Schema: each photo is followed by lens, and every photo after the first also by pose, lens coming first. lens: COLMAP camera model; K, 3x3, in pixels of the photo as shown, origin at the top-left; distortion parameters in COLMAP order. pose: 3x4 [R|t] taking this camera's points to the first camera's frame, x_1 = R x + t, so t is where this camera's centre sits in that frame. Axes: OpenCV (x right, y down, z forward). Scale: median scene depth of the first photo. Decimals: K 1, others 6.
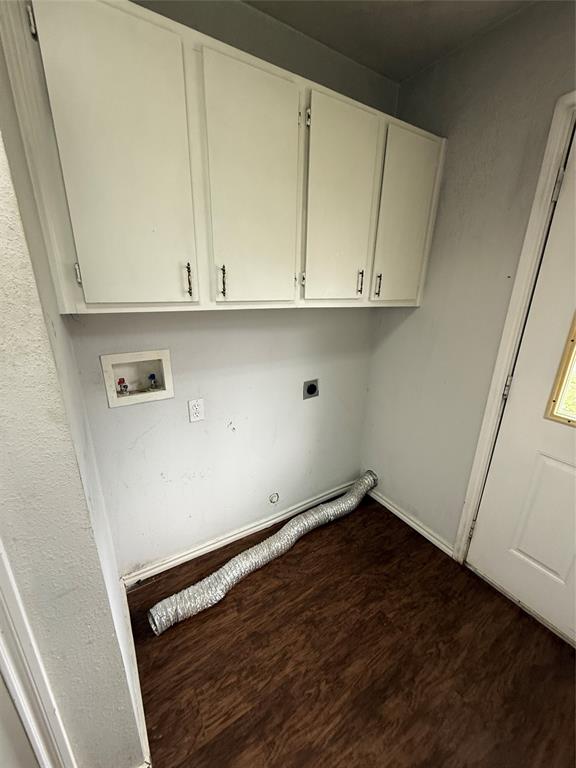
lens RADIAL K [[306.0, 0, 286.0], [0, 306.0, 382.1], [0, 0, 1]] dist [-0.002282, -0.000499]
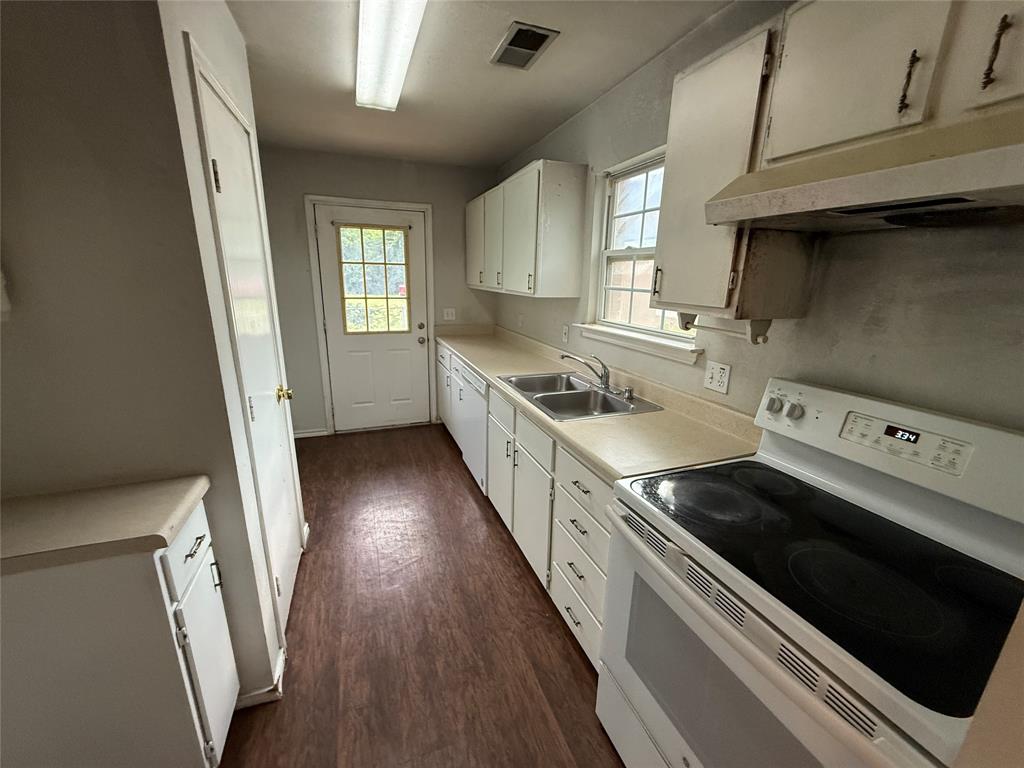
lens RADIAL K [[408.1, 0, 511.5], [0, 408.1, 384.1], [0, 0, 1]] dist [-0.002282, -0.000499]
pose [[0.197339, -0.262086, 0.944652, -1.538989], [0.280218, 0.938478, 0.201835, 0.169468], [-0.939433, 0.224878, 0.258640, -0.695713]]
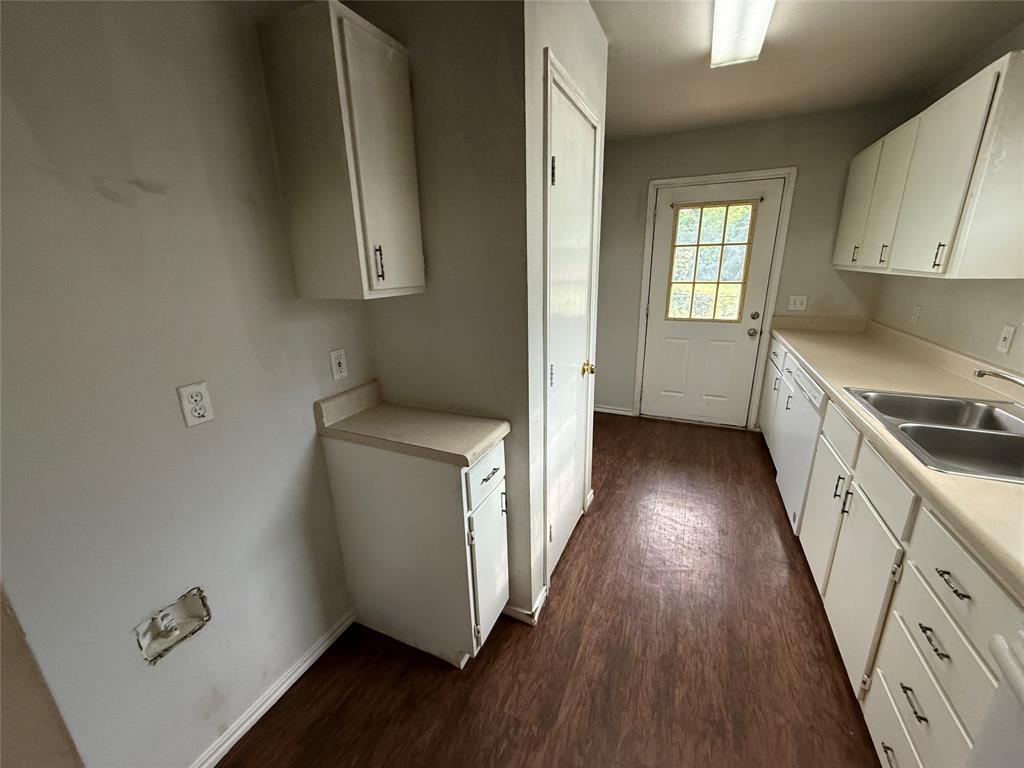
lens RADIAL K [[408.1, 0, 508.4], [0, 408.1, 383.1], [0, 0, 1]] dist [-0.002282, -0.000499]
pose [[0.830641, -0.186595, 0.524613, -1.450331], [0.198709, 0.979477, 0.033758, 0.205172], [-0.520145, 0.076204, 0.850672, -0.732859]]
